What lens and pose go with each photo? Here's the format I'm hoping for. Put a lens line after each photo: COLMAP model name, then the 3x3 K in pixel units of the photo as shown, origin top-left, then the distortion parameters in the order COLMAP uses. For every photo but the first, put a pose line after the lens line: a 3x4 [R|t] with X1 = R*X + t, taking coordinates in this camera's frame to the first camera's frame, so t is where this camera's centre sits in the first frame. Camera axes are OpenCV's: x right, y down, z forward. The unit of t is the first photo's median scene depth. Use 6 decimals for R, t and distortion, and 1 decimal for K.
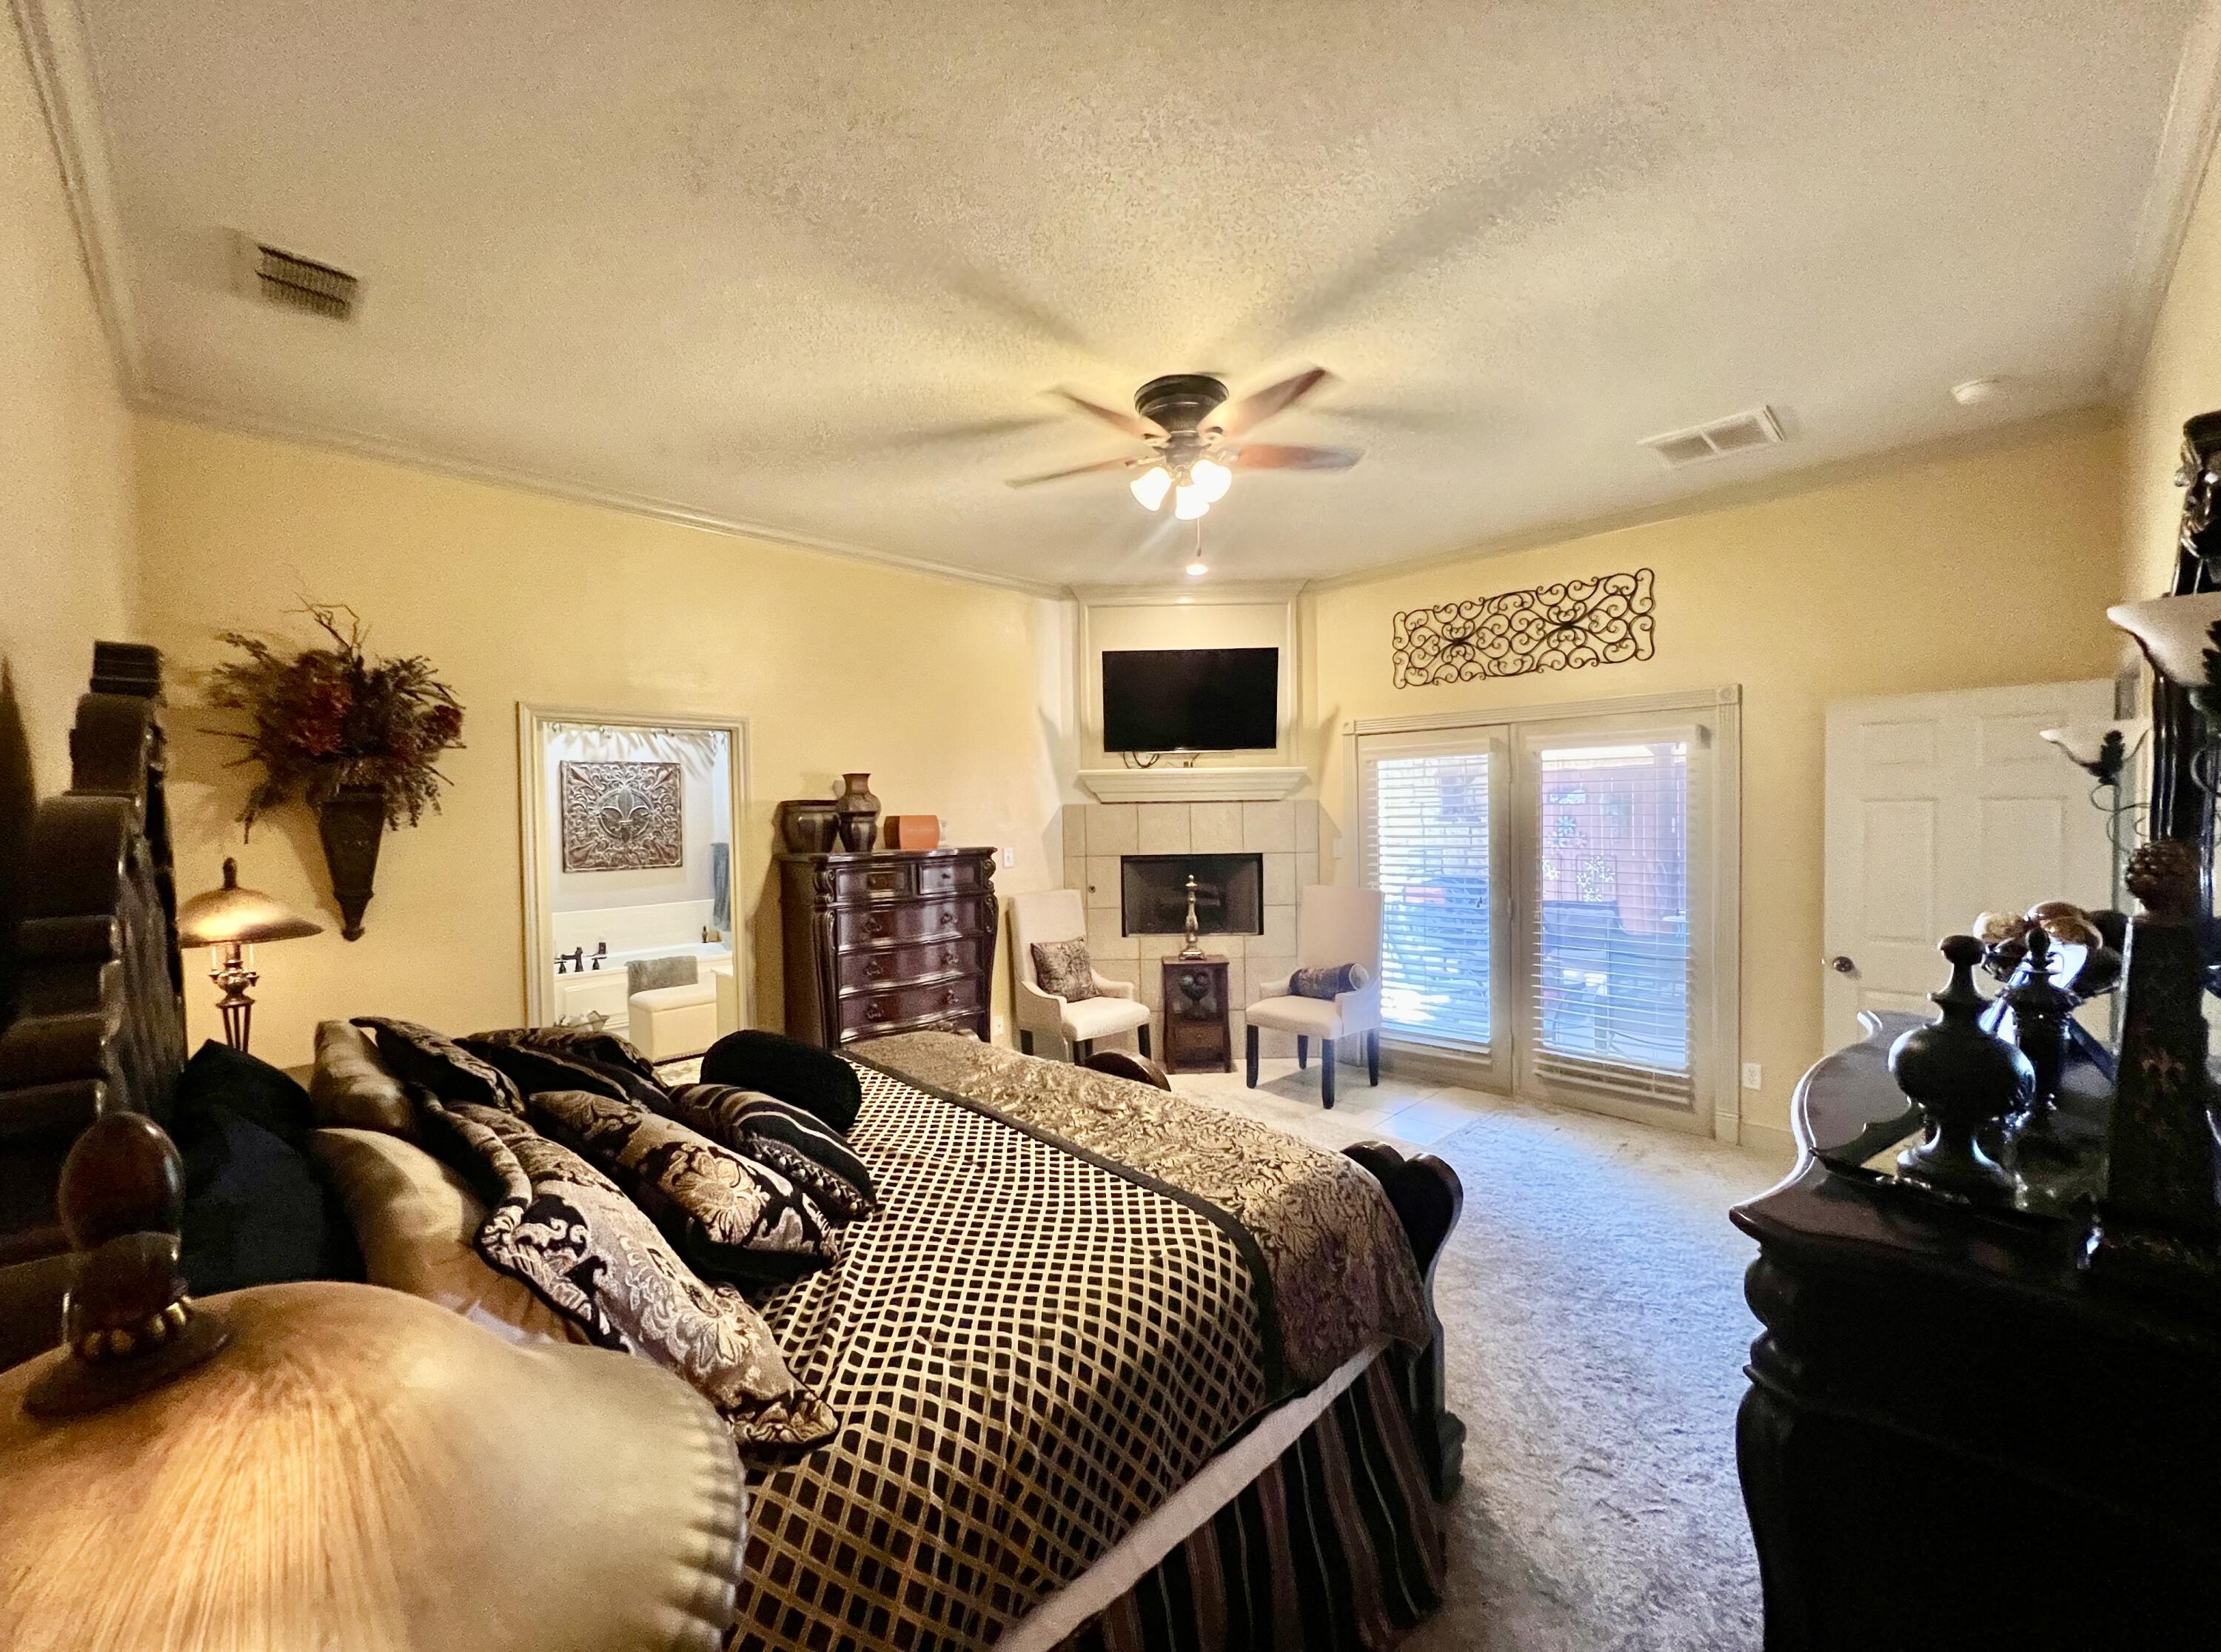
lens RADIAL K [[883.9, 0, 1110.1], [0, 883.9, 826.9], [0, 0, 1]] dist [0.000004, -0.000003]
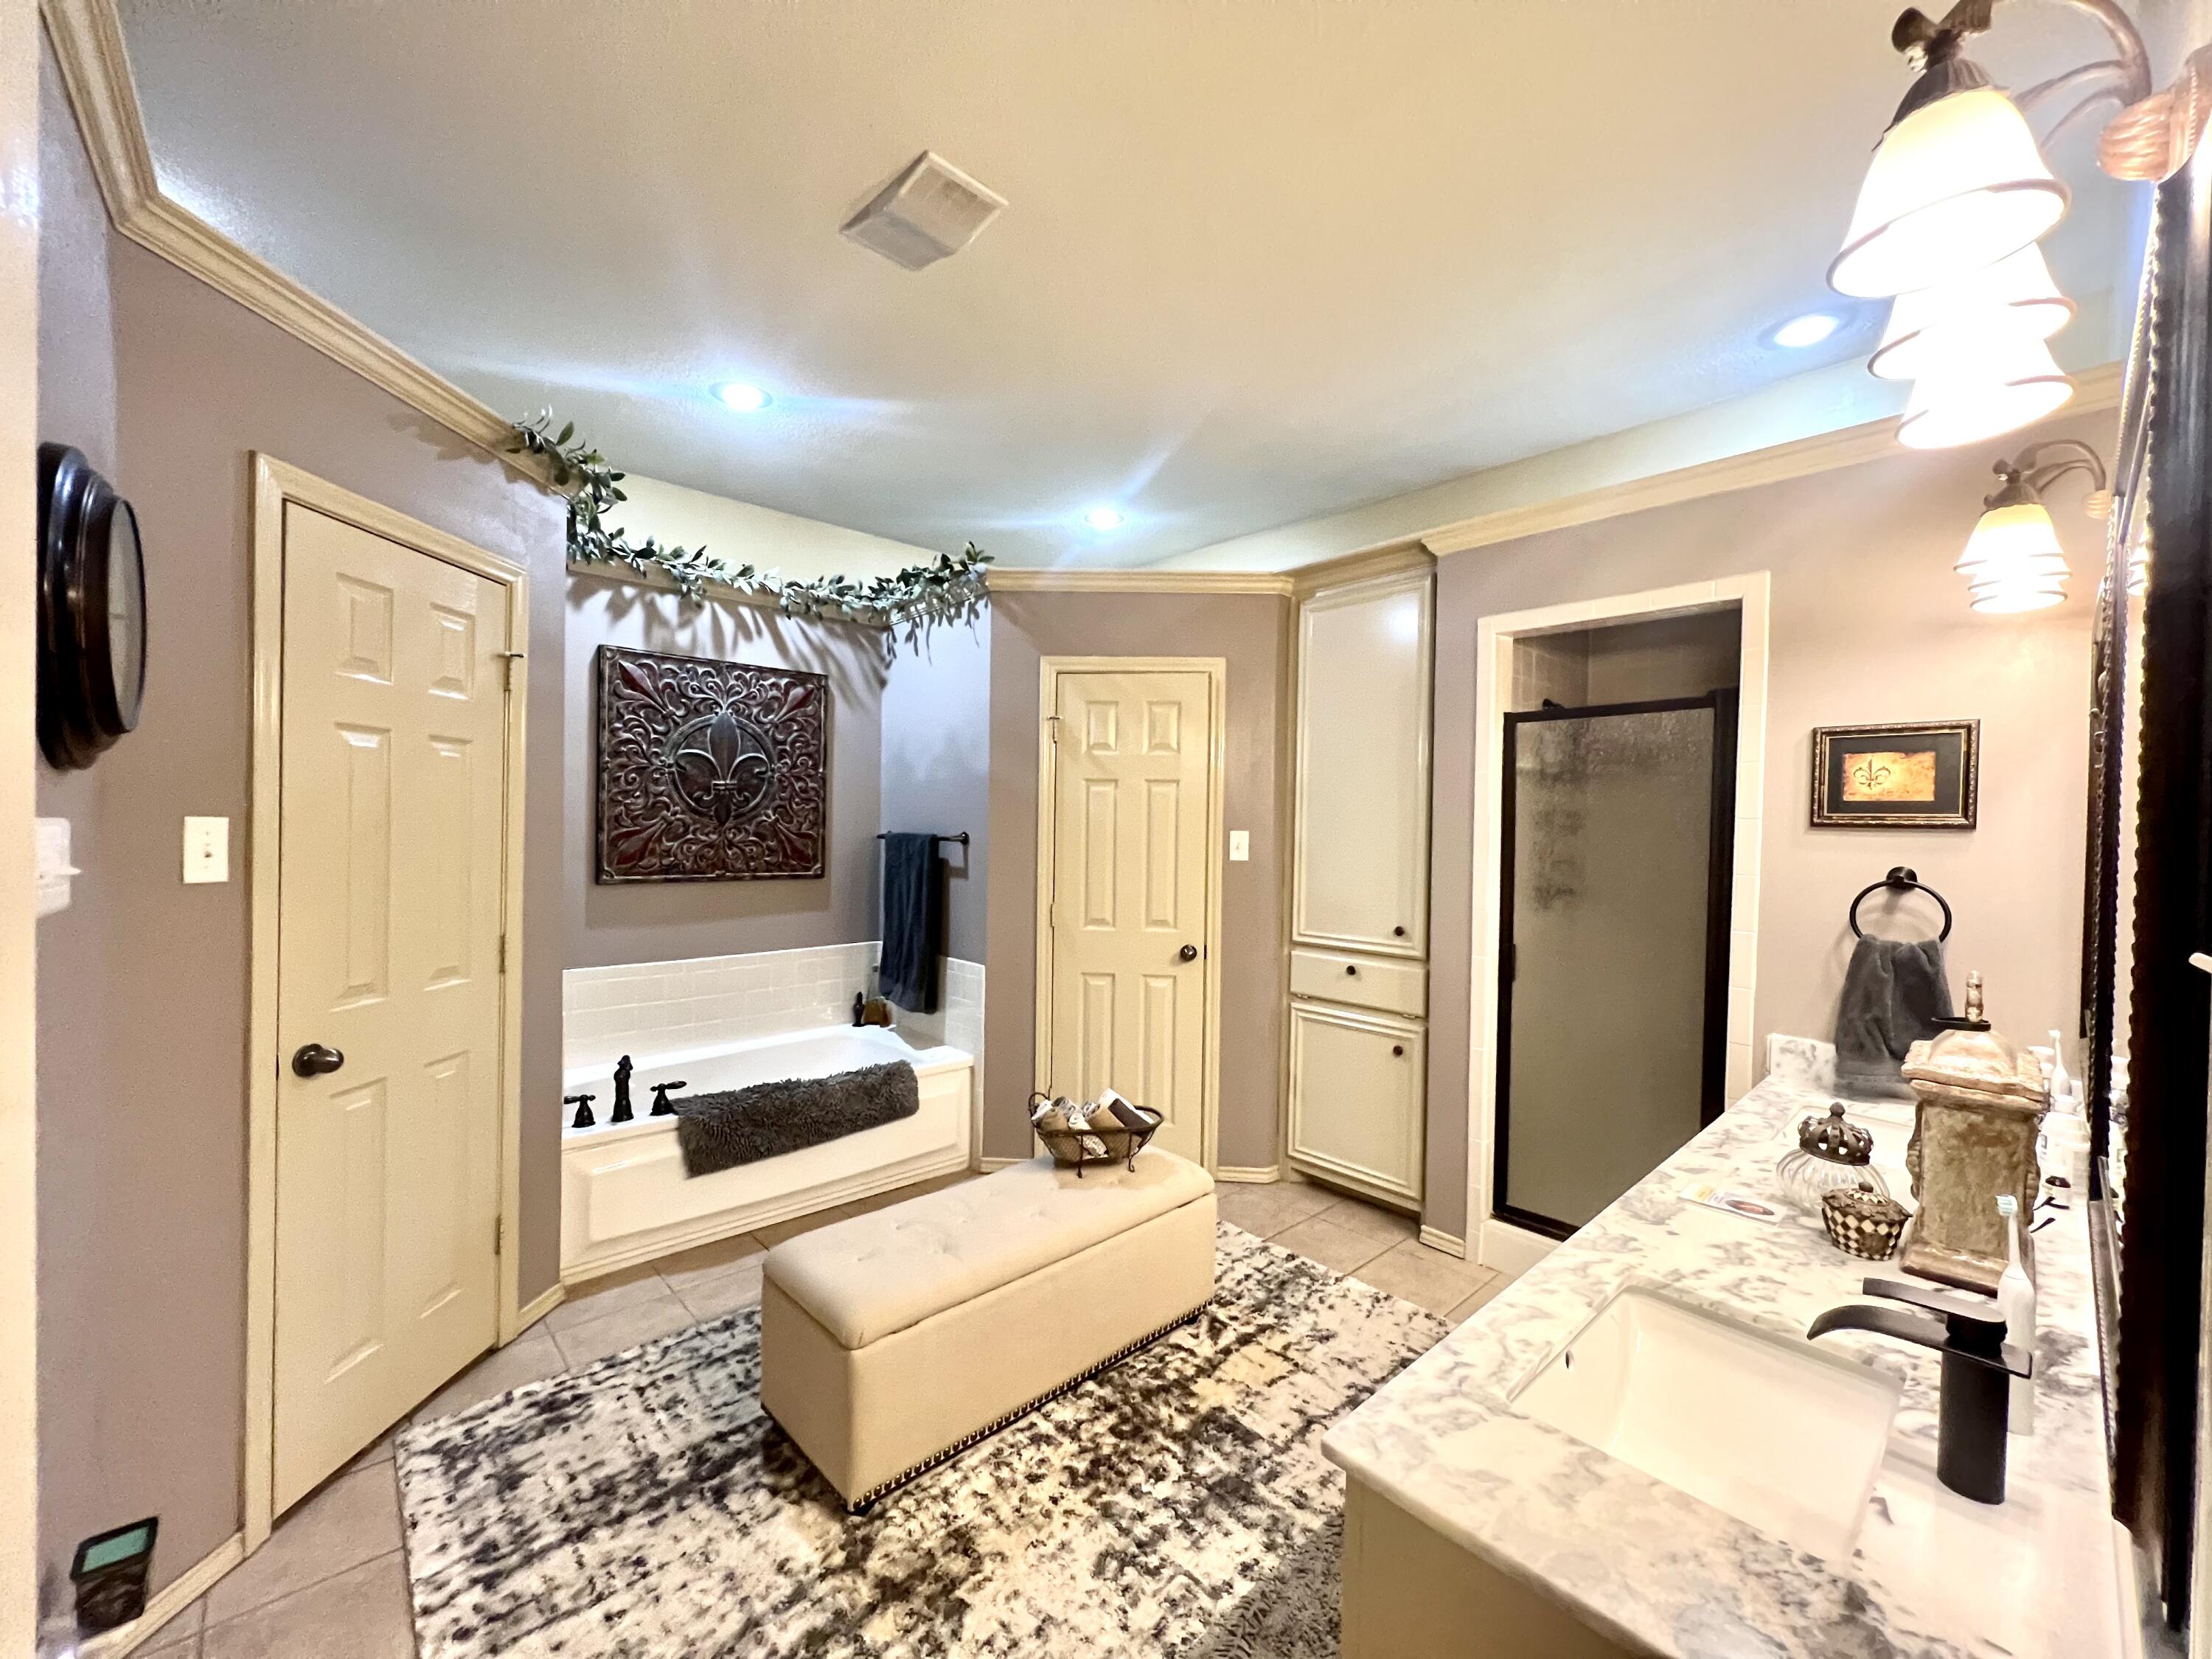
lens RADIAL K [[880.4, 0, 1106.6], [0, 880.4, 834.1], [0, 0, 1]] dist [0.000004, -0.000003]
pose [[0.999156, 0.025777, -0.031970, -0.318532], [-0.026397, 0.999469, -0.019127, 0.025916], [0.031459, 0.019954, 0.999306, 0.517151]]
